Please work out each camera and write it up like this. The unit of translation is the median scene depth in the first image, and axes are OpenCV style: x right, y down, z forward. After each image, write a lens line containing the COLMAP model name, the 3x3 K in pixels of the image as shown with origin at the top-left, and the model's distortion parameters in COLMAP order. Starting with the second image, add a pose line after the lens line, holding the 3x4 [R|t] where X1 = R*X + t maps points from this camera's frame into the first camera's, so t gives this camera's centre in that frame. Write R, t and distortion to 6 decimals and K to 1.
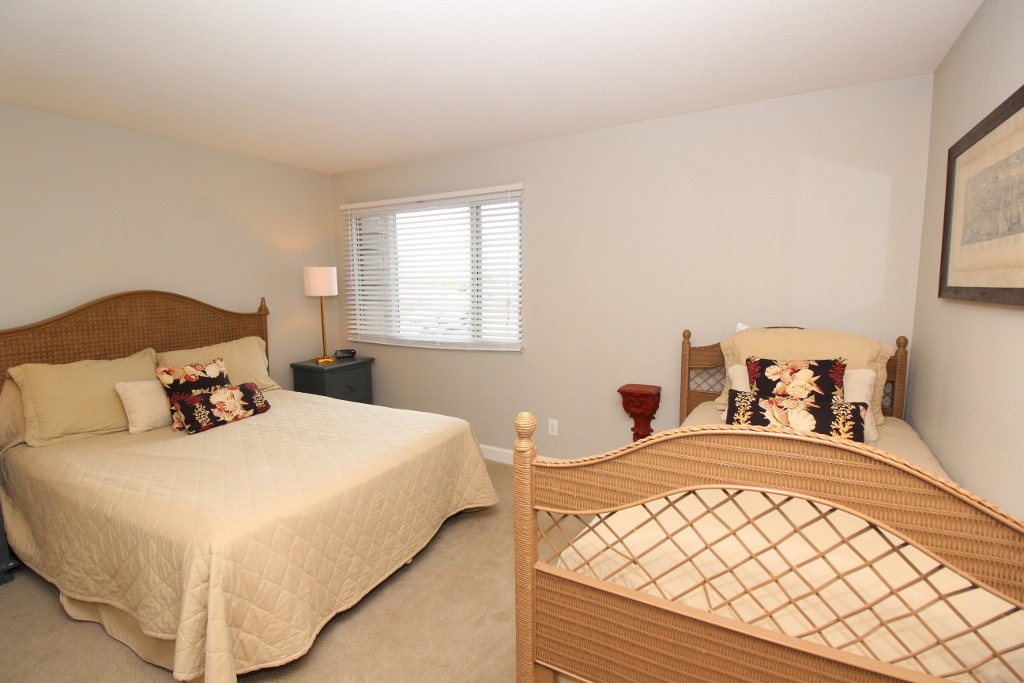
lens RADIAL K [[477.0, 0, 507.1], [0, 477.0, 341.7], [0, 0, 1]] dist [-0.002447, -0.013782]
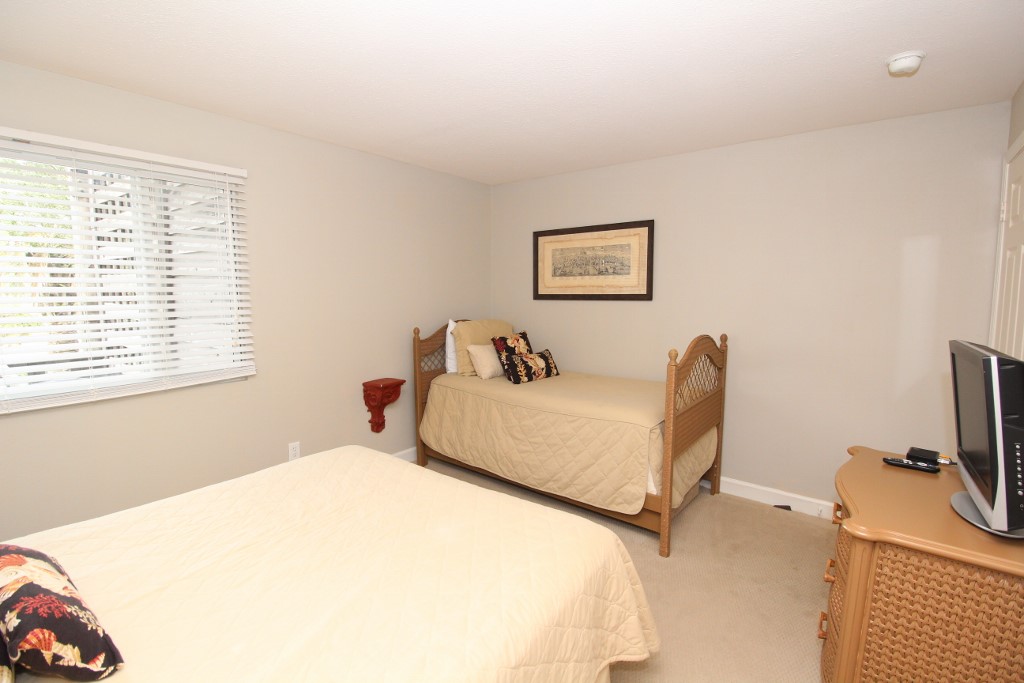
lens RADIAL K [[477.0, 0, 507.1], [0, 477.0, 341.7], [0, 0, 1]] dist [-0.002447, -0.013782]
pose [[0.139785, -0.099415, 0.985179, -0.893638], [0.116723, 0.989665, 0.083306, -0.066993], [-0.983278, 0.103348, 0.149944, 0.559047]]
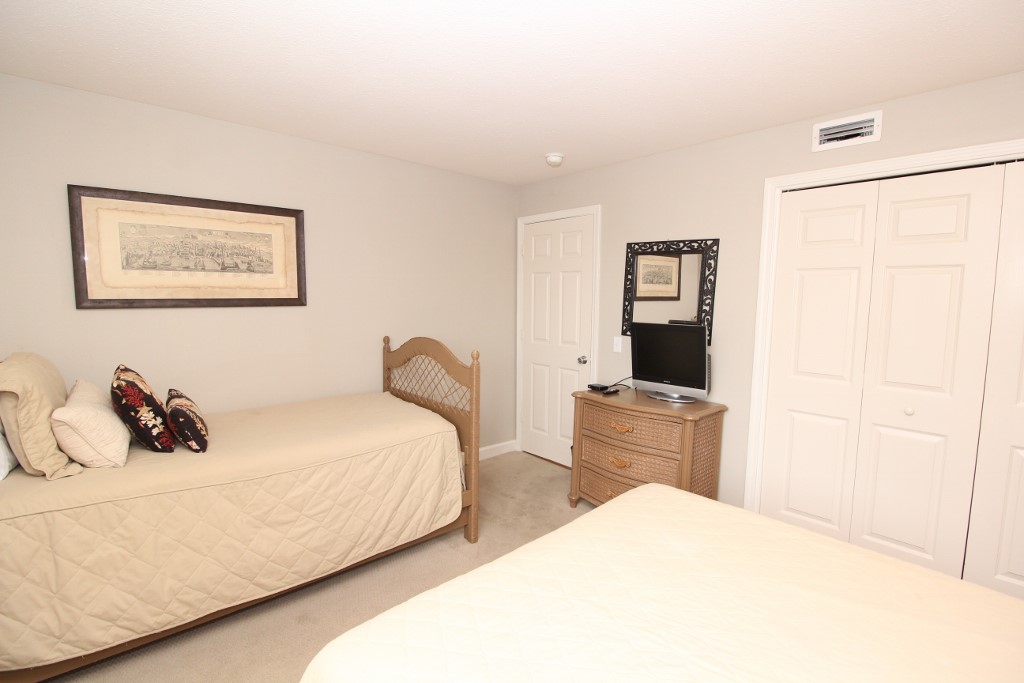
lens RADIAL K [[485.9, 0, 505.3], [0, 485.9, 342.3], [0, 0, 1]] dist [-0.015638, -0.001102]
pose [[-0.958464, -0.033563, 0.283232, -0.321894], [0.028356, 0.976919, 0.211721, -0.163039], [-0.283800, 0.210958, -0.935390, 1.275798]]
